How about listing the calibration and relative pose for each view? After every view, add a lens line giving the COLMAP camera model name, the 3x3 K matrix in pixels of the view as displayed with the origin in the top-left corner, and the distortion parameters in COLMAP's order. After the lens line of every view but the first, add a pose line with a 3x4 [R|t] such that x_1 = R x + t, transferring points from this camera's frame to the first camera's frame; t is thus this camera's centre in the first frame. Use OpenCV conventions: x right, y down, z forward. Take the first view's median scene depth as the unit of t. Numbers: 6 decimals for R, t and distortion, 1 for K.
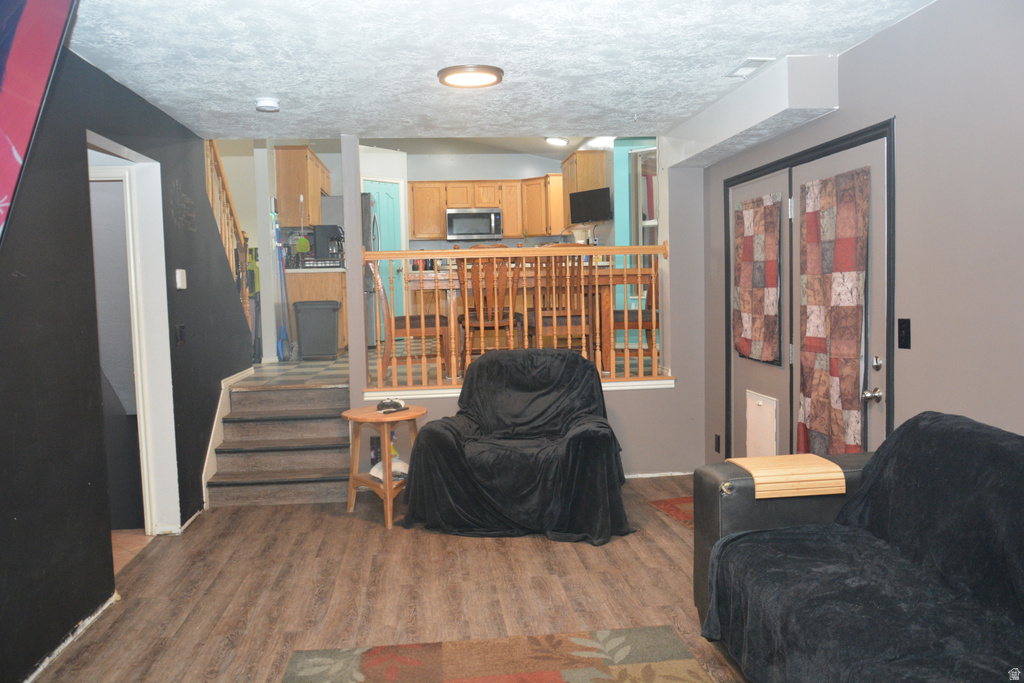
lens RADIAL K [[789.6, 0, 512.0], [0, 789.6, 341.5], [0, 0, 1]] dist [-0.041486, 0.003063]
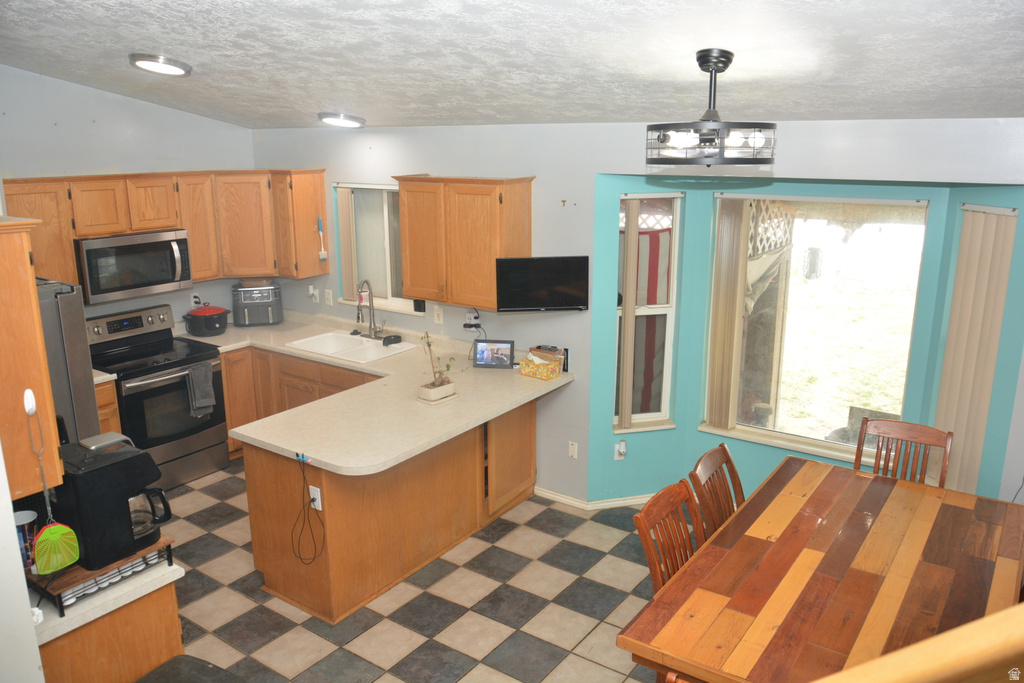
lens RADIAL K [[789.6, 0, 512.0], [0, 789.6, 341.5], [0, 0, 1]] dist [-0.041486, 0.003063]
pose [[0.660838, -0.160303, 0.733209, -0.262125], [0.037346, 0.982737, 0.181199, -0.182666], [-0.749599, -0.092361, 0.655417, 0.499523]]
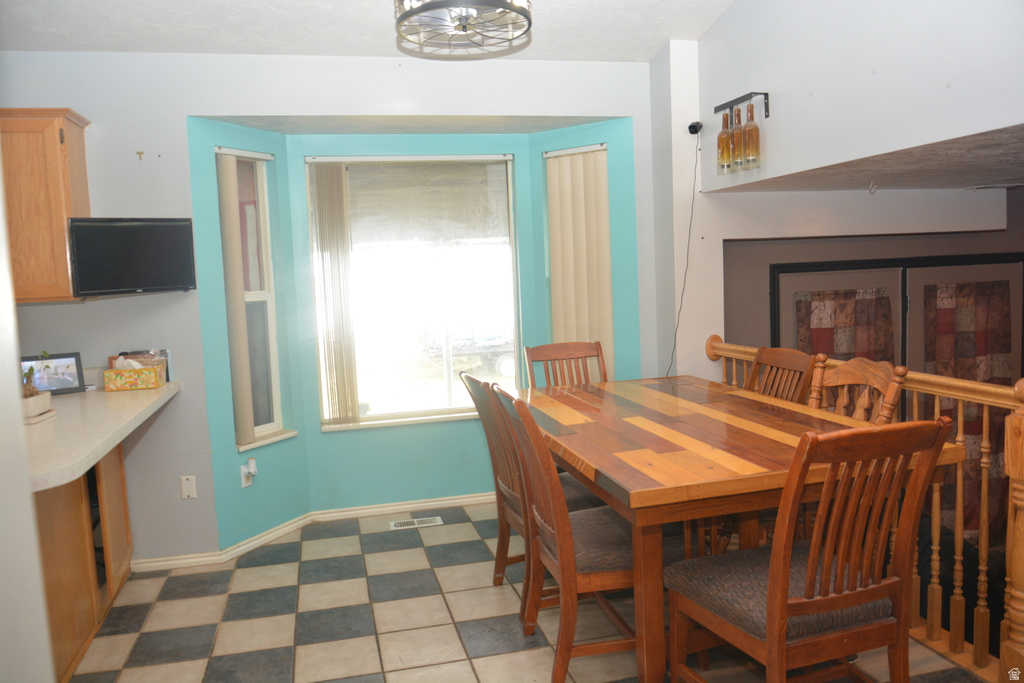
lens RADIAL K [[789.6, 0, 512.0], [0, 789.6, 341.5], [0, 0, 1]] dist [-0.041486, 0.003063]
pose [[-0.134707, -0.059701, 0.989085, -0.262883], [0.116031, 0.990366, 0.075581, -0.105113], [-0.984069, 0.124945, -0.126482, 0.671558]]
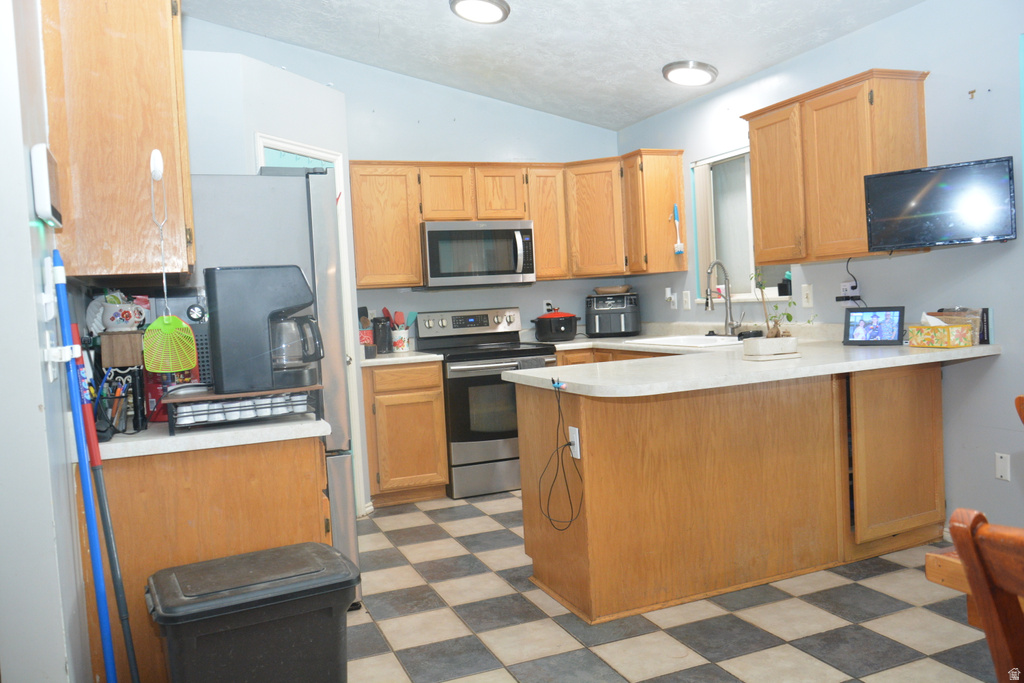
lens RADIAL K [[811.5, 0, 512.0], [0, 811.5, 341.5], [0, 0, 1]] dist [-0.009459, -0.004385]
pose [[0.959385, -0.041623, 0.279011, -0.170428], [0.051104, 0.998334, -0.026789, -0.081229], [-0.277432, 0.039960, 0.959914, 0.525295]]
